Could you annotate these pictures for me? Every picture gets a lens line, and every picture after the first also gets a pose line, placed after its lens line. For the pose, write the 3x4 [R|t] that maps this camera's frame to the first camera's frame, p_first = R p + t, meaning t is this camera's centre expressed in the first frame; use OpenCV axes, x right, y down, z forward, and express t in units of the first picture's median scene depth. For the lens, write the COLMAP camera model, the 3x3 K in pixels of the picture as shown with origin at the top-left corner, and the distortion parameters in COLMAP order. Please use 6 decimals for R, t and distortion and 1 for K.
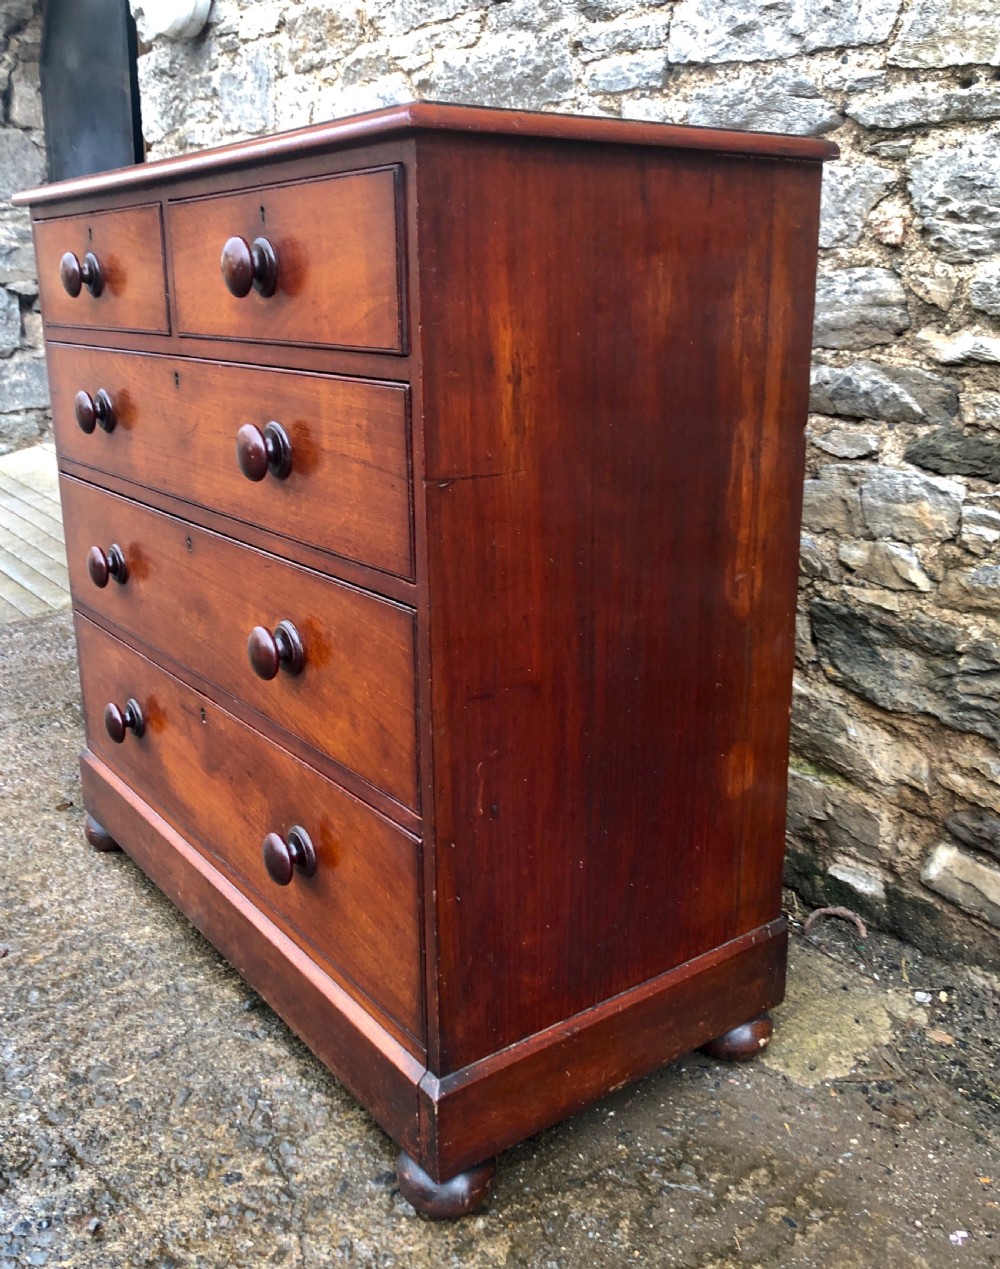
lens RADIAL K [[1208.9, 0, 499.0], [0, 1208.9, 592.3], [0, 0, 1]] dist [0.018444, 0.000000]
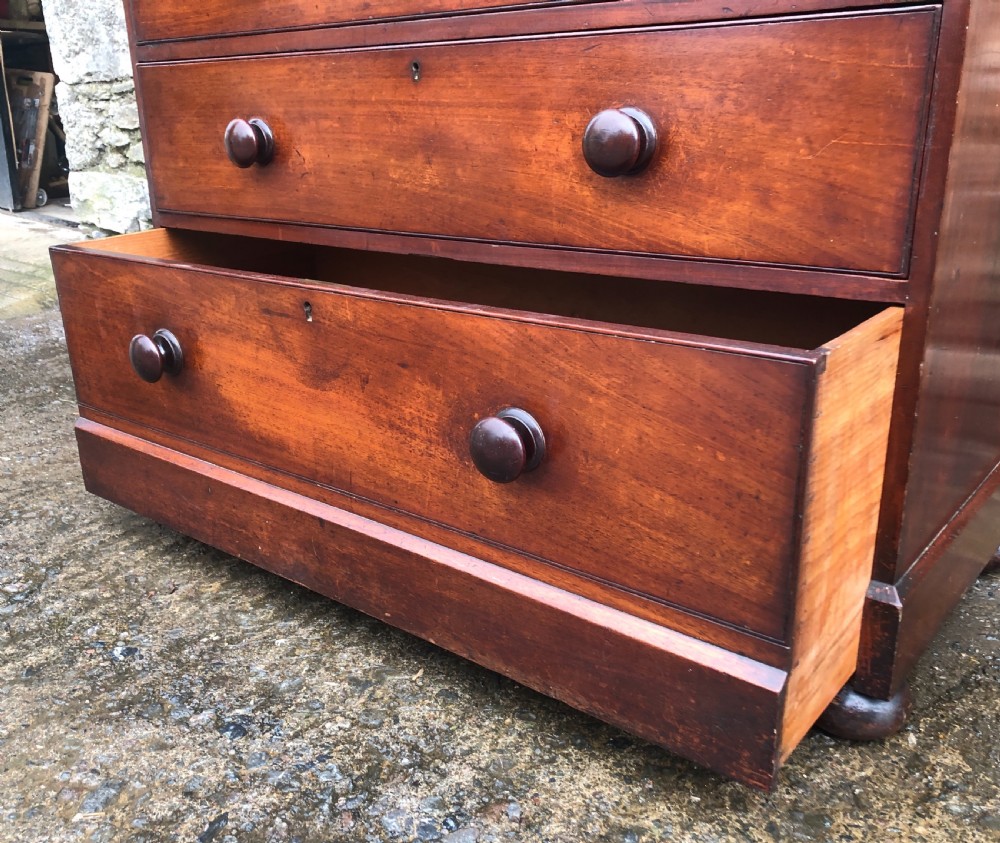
lens RADIAL K [[991.7, 0, 435.6], [0, 991.7, 428.3], [0, 0, 1]] dist [0.005382, 0.000000]
pose [[0.974245, -0.097464, 0.203341, -0.405644], [0.081944, 0.993140, 0.083416, 0.153355], [-0.210076, -0.064605, 0.975548, 0.282299]]
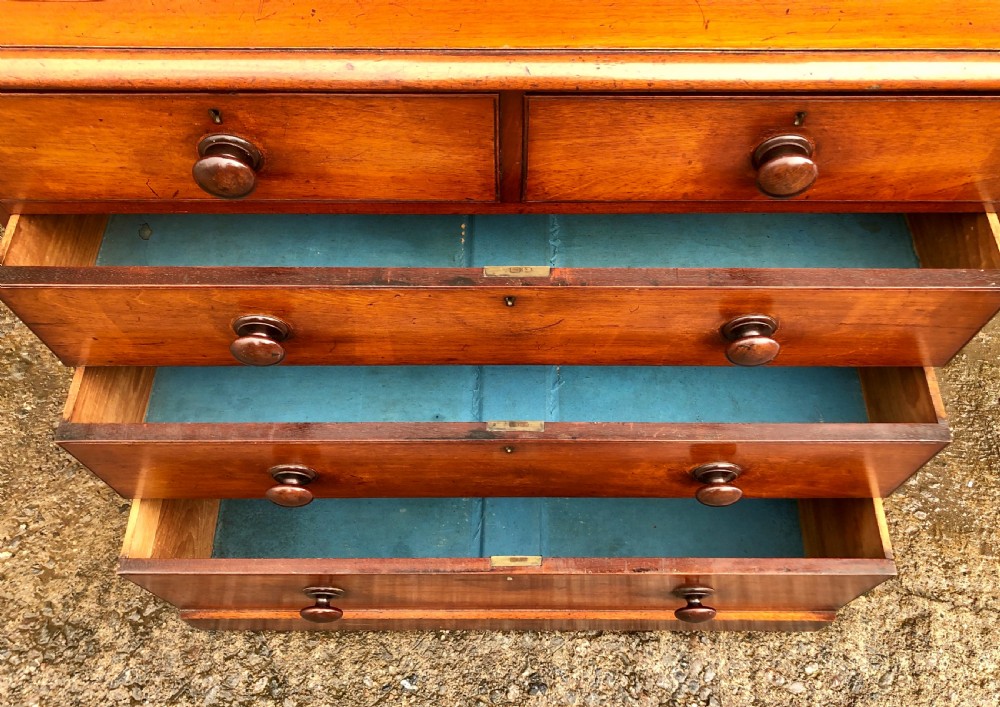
lens RADIAL K [[870.4, 0, 534.9], [0, 870.4, 340.1], [0, 0, 1]] dist [-0.006880, 0.040606]
pose [[0.571954, -0.700190, 0.427320, -0.566838], [0.181621, 0.616108, 0.766436, -0.595408], [-0.799926, -0.360756, 0.479555, 0.608998]]
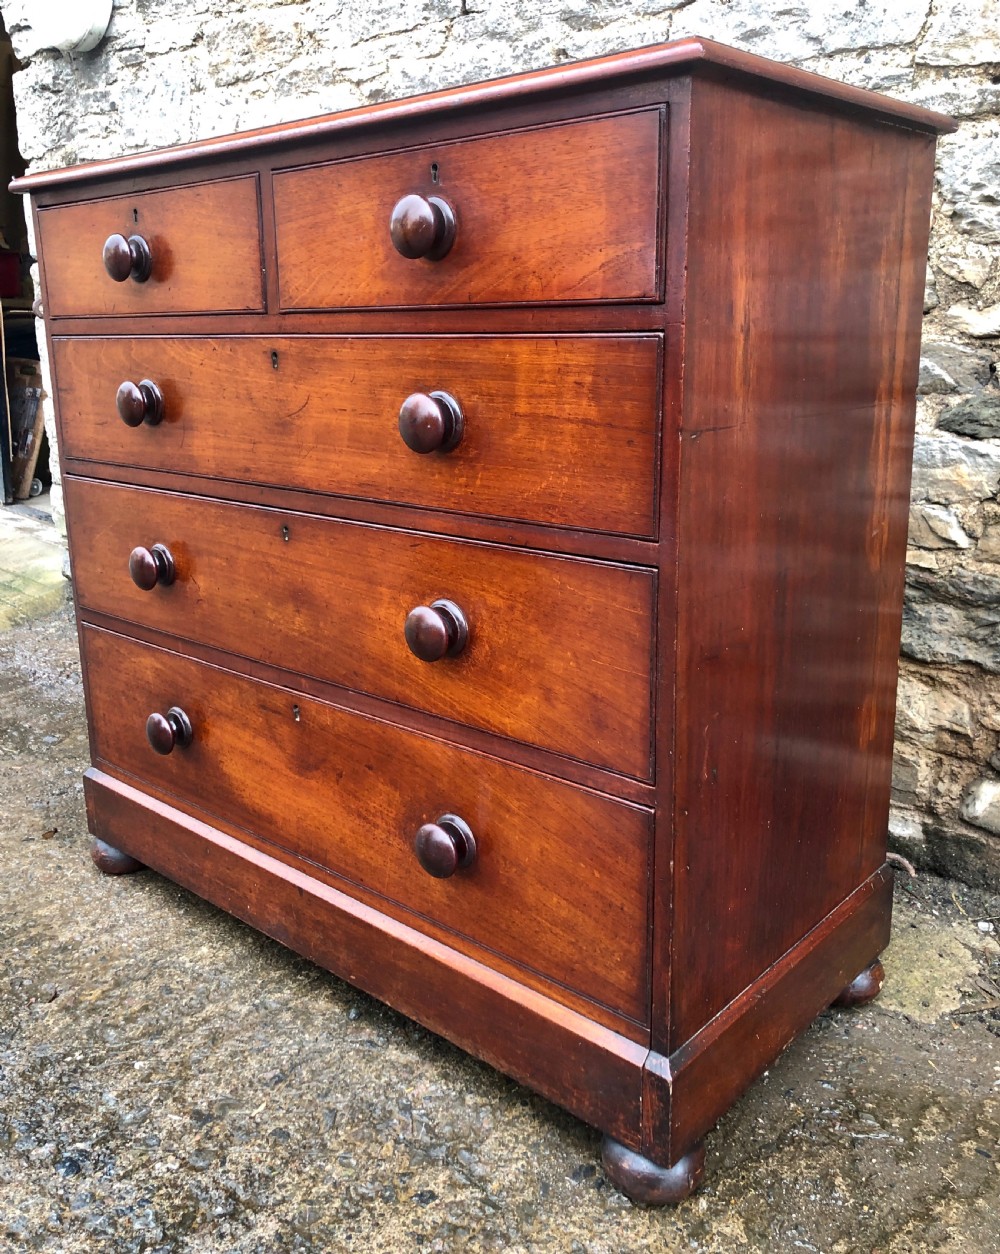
lens RADIAL K [[1116.7, 0, 481.6], [0, 1116.7, 569.4], [0, 0, 1]] dist [0.012850, 0.011028]
pose [[0.979797, -0.050901, 0.193407, -0.272088], [0.057603, 0.997913, -0.029187, 0.023382], [-0.191517, 0.039738, 0.980684, 0.106470]]
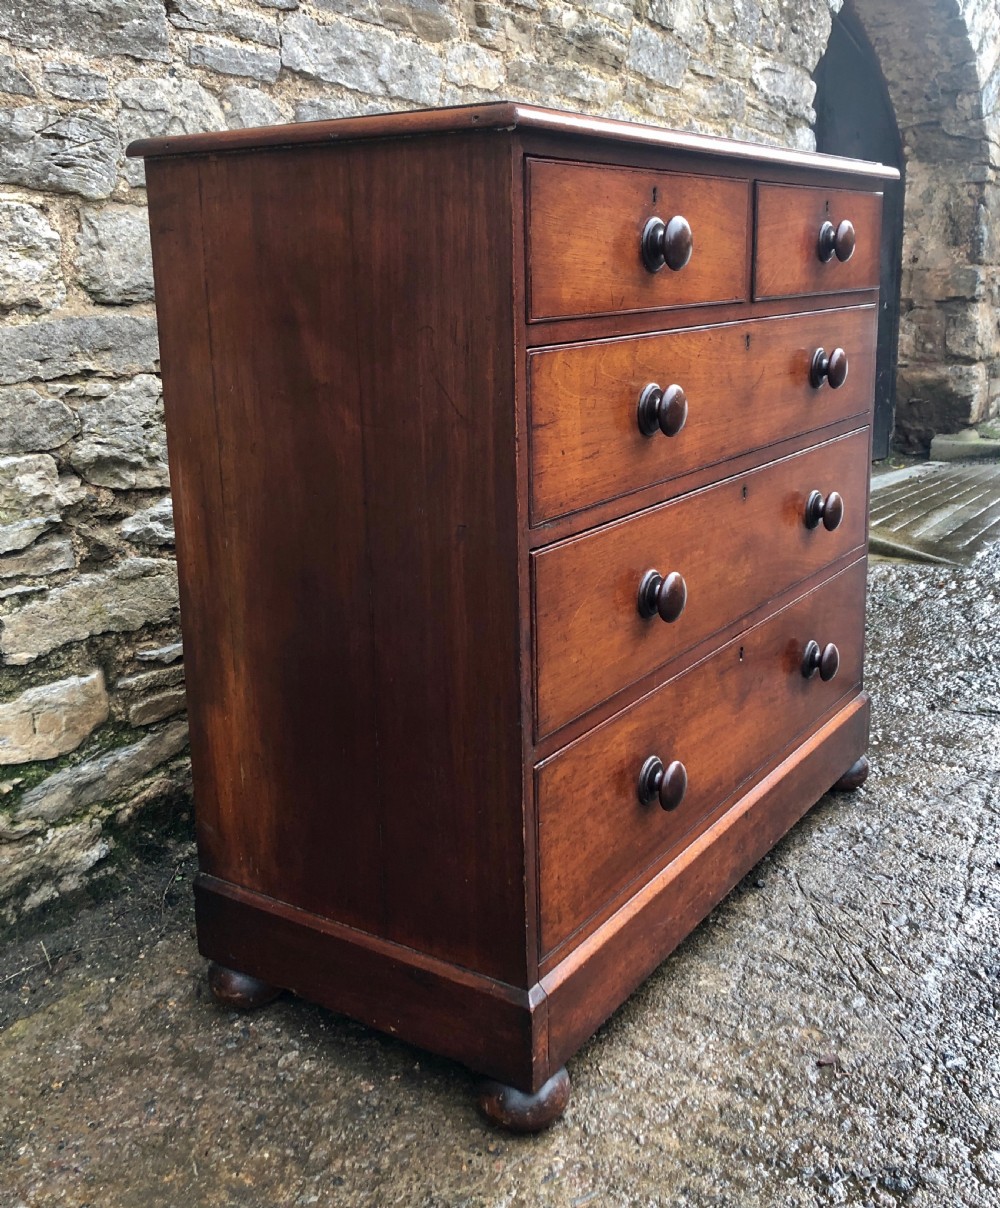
lens RADIAL K [[1252.7, 0, 546.7], [0, 1252.7, 502.9], [0, 0, 1]] dist [0.027113, 0.000000]
pose [[-0.374181, -0.159277, 0.913575, -1.198797], [0.255070, 0.929466, 0.266518, -0.369406], [-0.891587, 0.332751, -0.307162, 1.483505]]
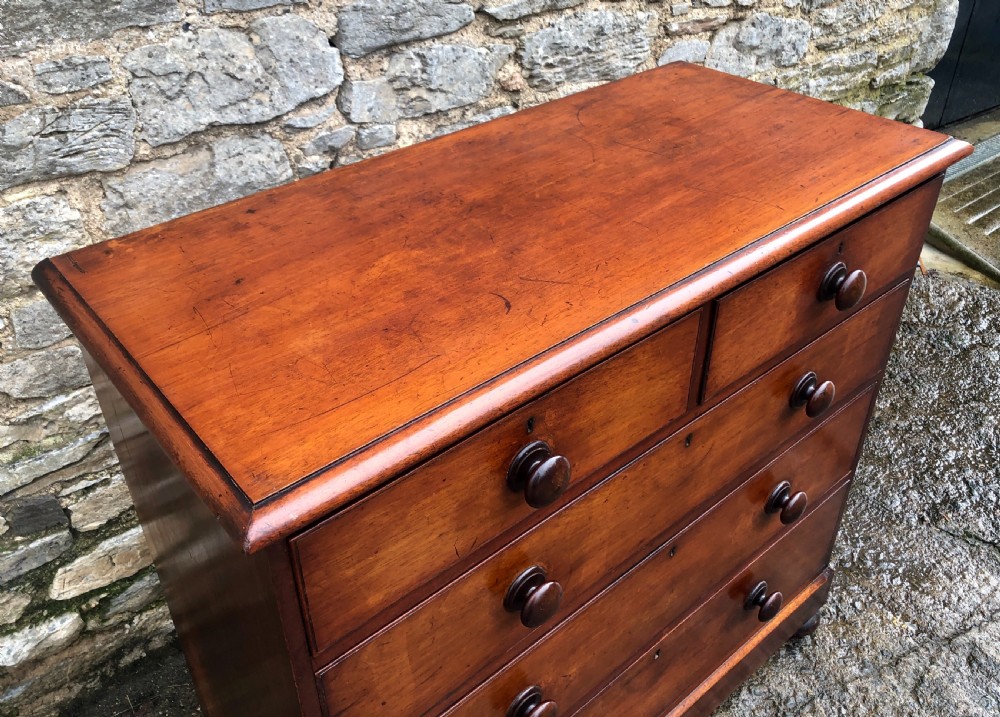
lens RADIAL K [[867.2, 0, 495.6], [0, 867.2, 315.9], [0, 0, 1]] dist [0.038546, -0.035966]
pose [[-0.076528, -0.538950, 0.838854, -0.782308], [0.262004, 0.800885, 0.538458, -0.670797], [-0.962028, 0.260990, 0.079917, 1.020242]]
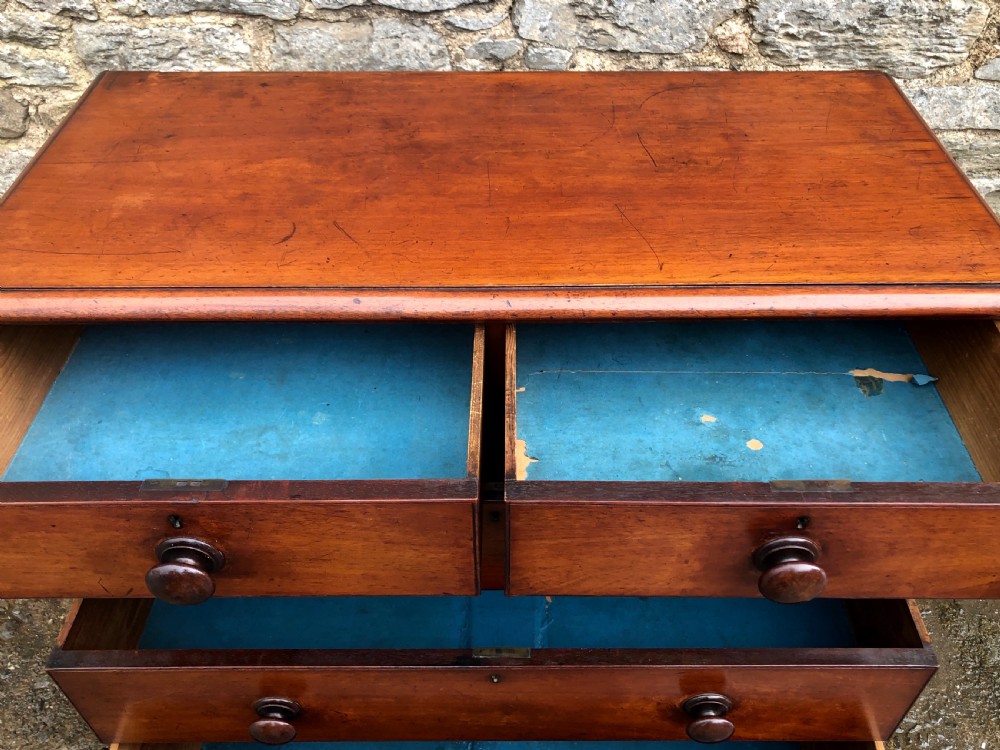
lens RADIAL K [[871.7, 0, 522.3], [0, 871.7, 373.4], [0, 0, 1]] dist [0.008740, 0.012398]
pose [[0.574005, -0.549794, 0.606831, -0.619475], [0.194415, 0.811389, 0.551227, -0.589554], [-0.795437, -0.198430, 0.572630, 0.559642]]
